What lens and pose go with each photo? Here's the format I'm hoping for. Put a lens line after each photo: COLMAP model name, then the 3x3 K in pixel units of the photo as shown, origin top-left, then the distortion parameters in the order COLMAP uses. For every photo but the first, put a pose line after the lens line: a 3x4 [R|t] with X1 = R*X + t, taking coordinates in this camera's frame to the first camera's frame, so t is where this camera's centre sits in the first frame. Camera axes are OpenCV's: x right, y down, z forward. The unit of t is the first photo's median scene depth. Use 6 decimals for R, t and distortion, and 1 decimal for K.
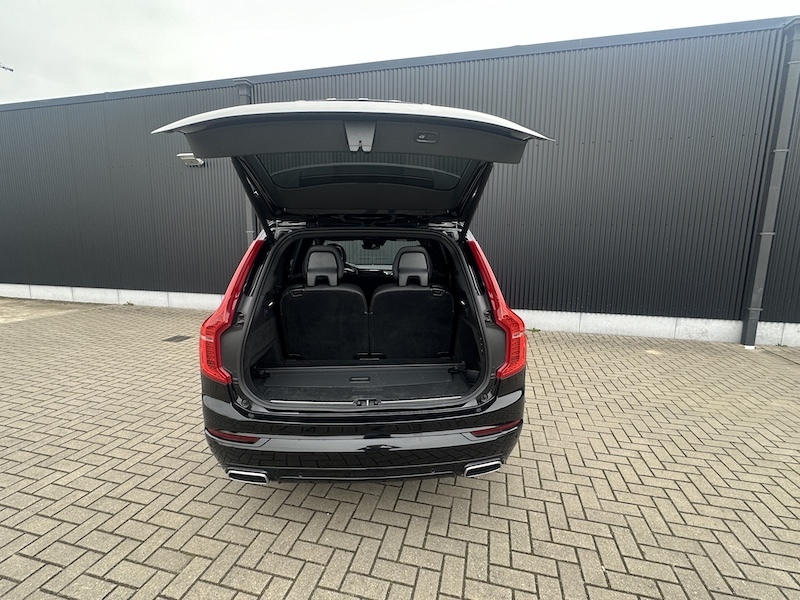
lens RADIAL K [[372.4, 0, 400.4], [0, 372.4, 302.6], [0, 0, 1]] dist [-0.002221, 0.000184]
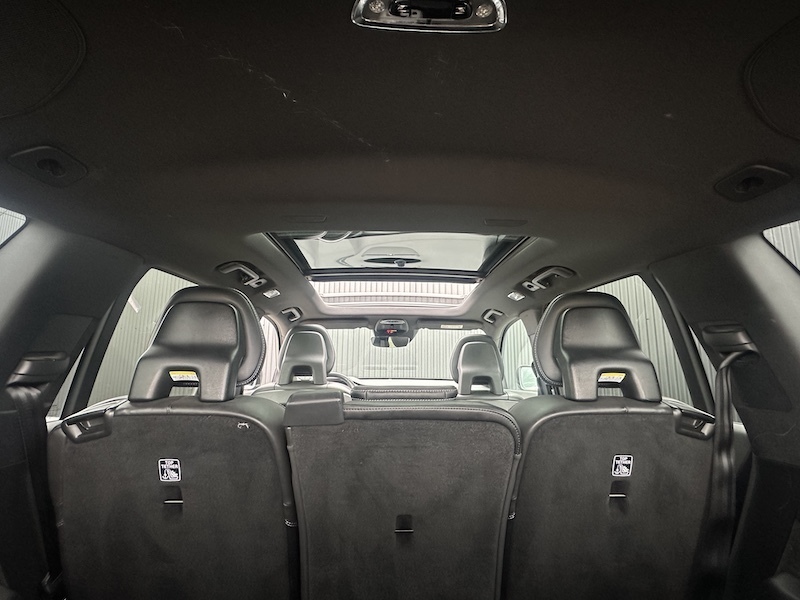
lens RADIAL K [[372.4, 0, 400.4], [0, 372.4, 302.6], [0, 0, 1]] dist [-0.002221, 0.000184]
pose [[0.999701, -0.005389, -0.023833, -0.098428], [-0.002379, 0.949275, -0.314437, -0.081783], [0.024319, 0.314400, 0.948979, 0.967903]]
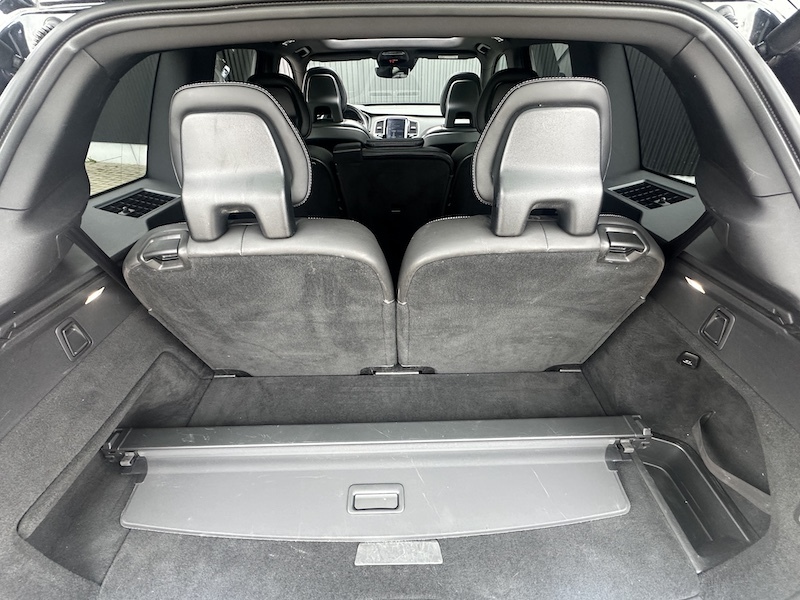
lens RADIAL K [[372.4, 0, 400.4], [0, 372.4, 302.6], [0, 0, 1]] dist [-0.002221, 0.000184]
pose [[0.998557, 0.011803, -0.052384, -0.062461], [0.010203, 0.916067, 0.400896, -0.111502], [0.052718, -0.400852, 0.914625, 0.682900]]
